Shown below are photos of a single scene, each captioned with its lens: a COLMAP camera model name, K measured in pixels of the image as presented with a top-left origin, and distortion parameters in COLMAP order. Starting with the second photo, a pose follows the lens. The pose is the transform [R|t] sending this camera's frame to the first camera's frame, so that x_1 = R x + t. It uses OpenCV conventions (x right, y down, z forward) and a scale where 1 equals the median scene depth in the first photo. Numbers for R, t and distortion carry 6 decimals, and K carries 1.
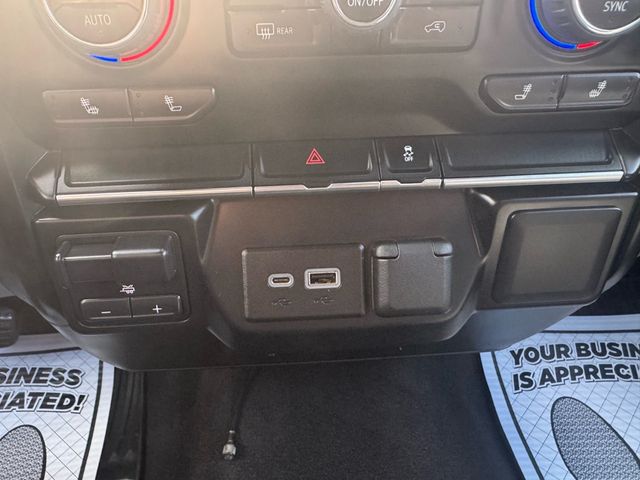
lens RADIAL K [[453.2, 0, 295.3], [0, 453.2, 225.9], [0, 0, 1]] dist [-0.010880, 0.002607]
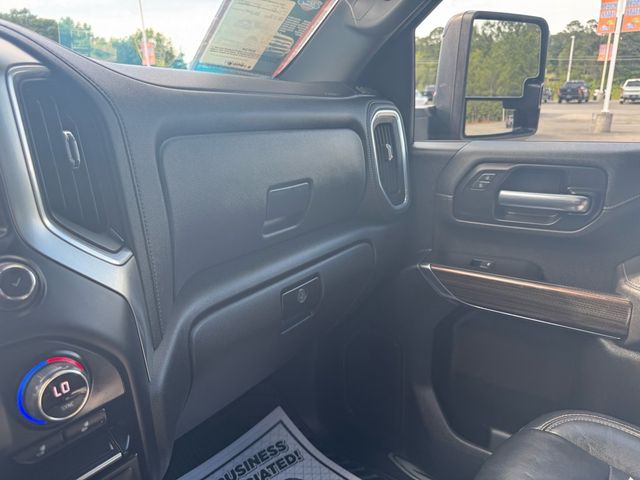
lens RADIAL K [[459.9, 0, 323.3], [0, 459.9, 242.2], [0, 0, 1]] dist [-0.002049, 0.000002]
pose [[0.643912, -0.216843, 0.733728, 0.070268], [0.410835, 0.907006, -0.092491, -0.353286], [-0.645440, 0.360997, 0.673119, -1.001611]]
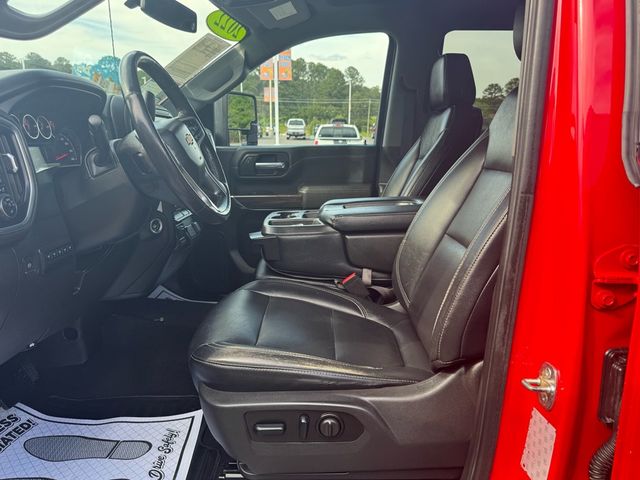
lens RADIAL K [[493.0, 0, 320.0], [0, 493.0, 240.0], [0, 0, 1]] dist [0.002898, -0.011006]
pose [[0.079876, -0.192650, 0.978011, -6.495128], [0.524800, 0.842284, 0.123053, 0.306153], [-0.847470, 0.503431, 0.168381, -1.653639]]
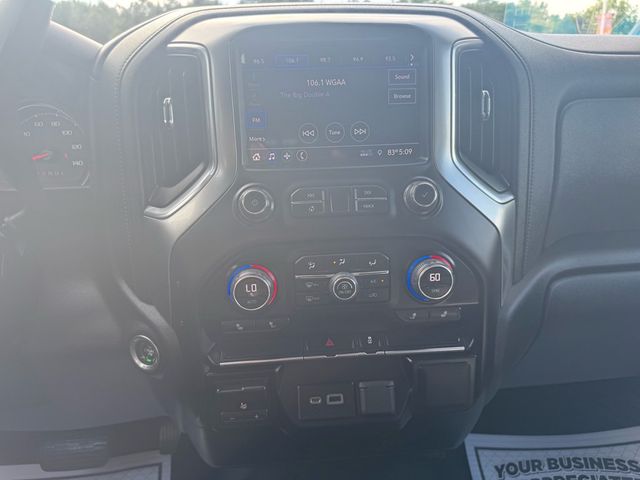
lens RADIAL K [[456.4, 0, 319.3], [0, 456.4, 228.4], [0, 0, 1]] dist [0.039504, -0.055734]
pose [[0.999821, -0.018141, 0.005325, -0.010769], [0.018905, 0.963241, -0.267972, -0.081491], [-0.000268, 0.268025, 0.963412, -1.303856]]
